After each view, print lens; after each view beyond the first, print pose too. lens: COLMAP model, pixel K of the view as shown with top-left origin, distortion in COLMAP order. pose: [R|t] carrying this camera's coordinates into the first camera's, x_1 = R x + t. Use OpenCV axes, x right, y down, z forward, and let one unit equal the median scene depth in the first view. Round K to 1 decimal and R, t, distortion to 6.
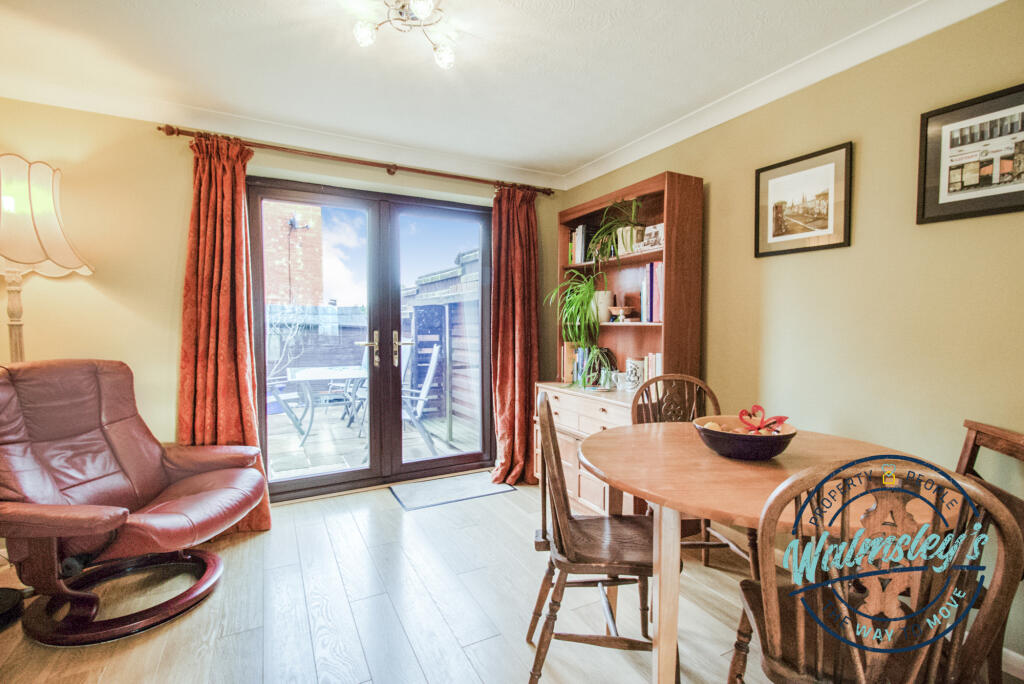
lens RADIAL K [[466.5, 0, 512.0], [0, 466.5, 342.0], [0, 0, 1]] dist [0.000077, -0.000007]
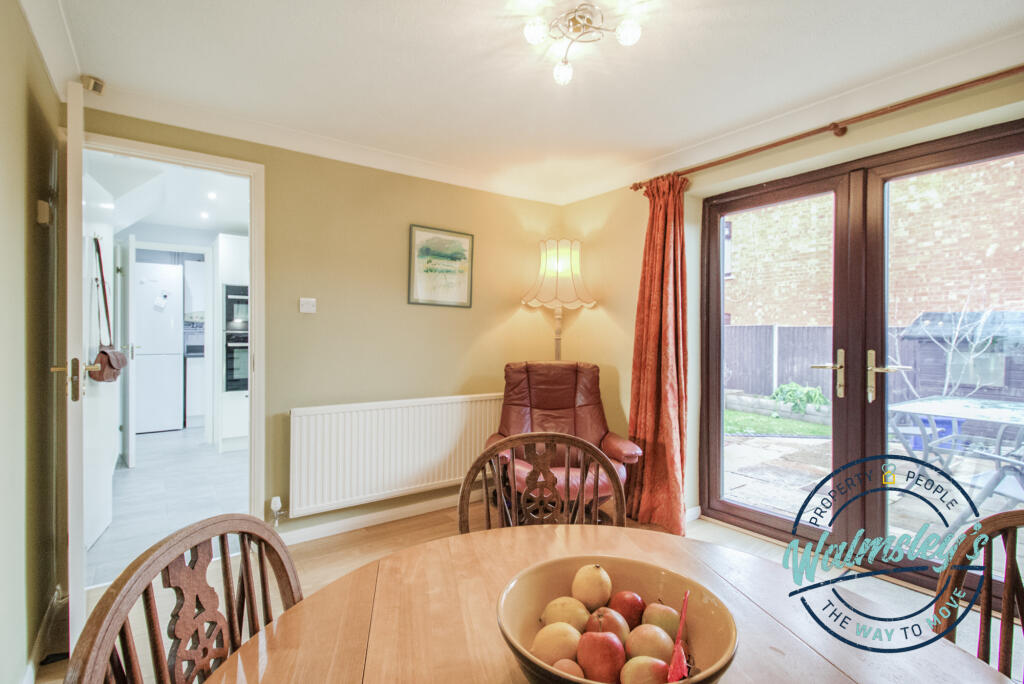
lens RADIAL K [[466.5, 0, 512.0], [0, 466.5, 342.0], [0, 0, 1]] dist [0.000077, -0.000007]
pose [[0.151372, 0.012909, -0.988393, 0.408228], [-0.043781, 0.999021, 0.006343, -0.019874], [0.987507, 0.042312, 0.151789, 0.414169]]
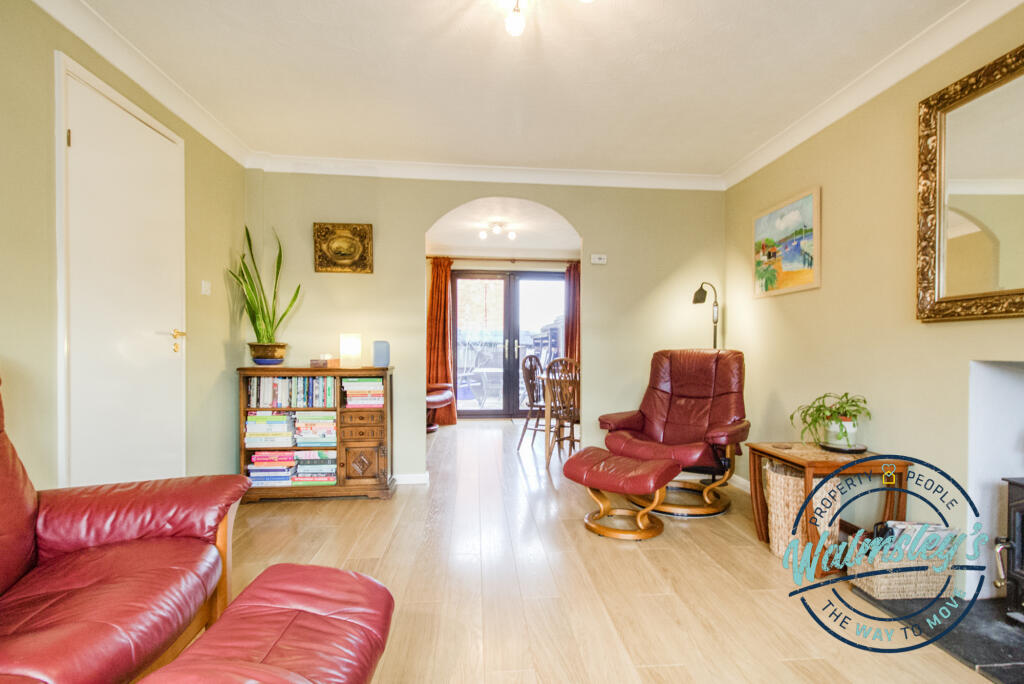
lens RADIAL K [[494.0, 0, 510.9], [0, 494.0, 355.4], [0, 0, 1]] dist [0.000193, -0.000196]
pose [[0.919114, 0.007765, -0.393916, 0.619827], [-0.019891, 0.999445, -0.026710, 0.109808], [0.393490, 0.032385, 0.918758, -1.030467]]
